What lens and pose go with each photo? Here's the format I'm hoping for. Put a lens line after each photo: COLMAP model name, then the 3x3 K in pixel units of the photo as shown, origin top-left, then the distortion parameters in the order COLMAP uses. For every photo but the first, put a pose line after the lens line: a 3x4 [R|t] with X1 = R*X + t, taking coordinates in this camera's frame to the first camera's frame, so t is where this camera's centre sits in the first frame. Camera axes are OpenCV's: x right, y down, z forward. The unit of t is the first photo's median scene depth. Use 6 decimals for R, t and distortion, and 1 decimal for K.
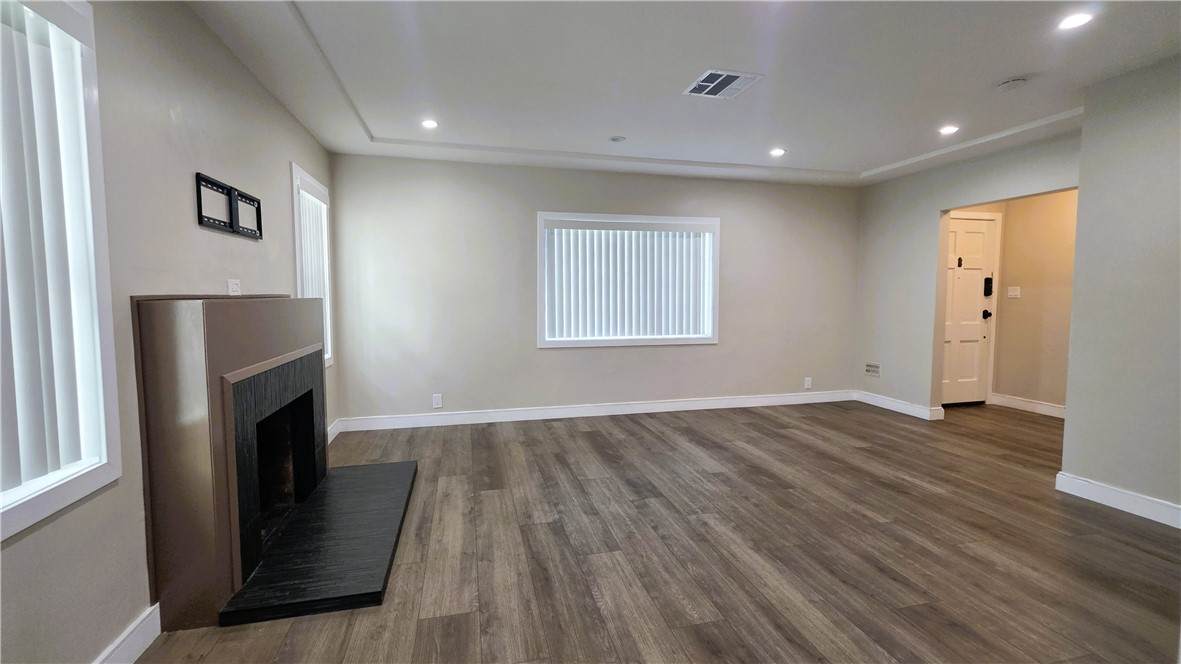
lens RADIAL K [[490.9, 0, 590.4], [0, 490.9, 327.0], [0, 0, 1]] dist [0.004308, 0.000882]
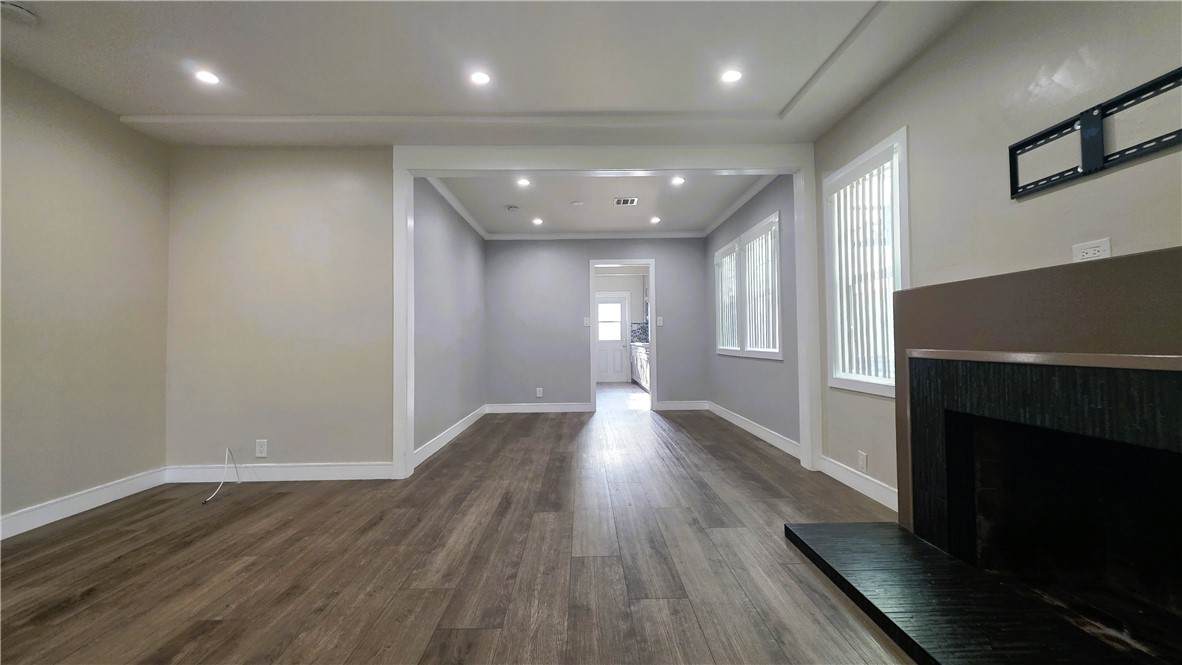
lens RADIAL K [[491.3, 0, 585.9], [0, 491.3, 324.2], [0, 0, 1]] dist [0.004308, 0.000882]
pose [[-0.971222, 0.019946, 0.237338, -0.170967], [0.028028, 0.999135, 0.030725, -0.016969], [-0.236520, 0.036493, -0.970941, 1.645967]]
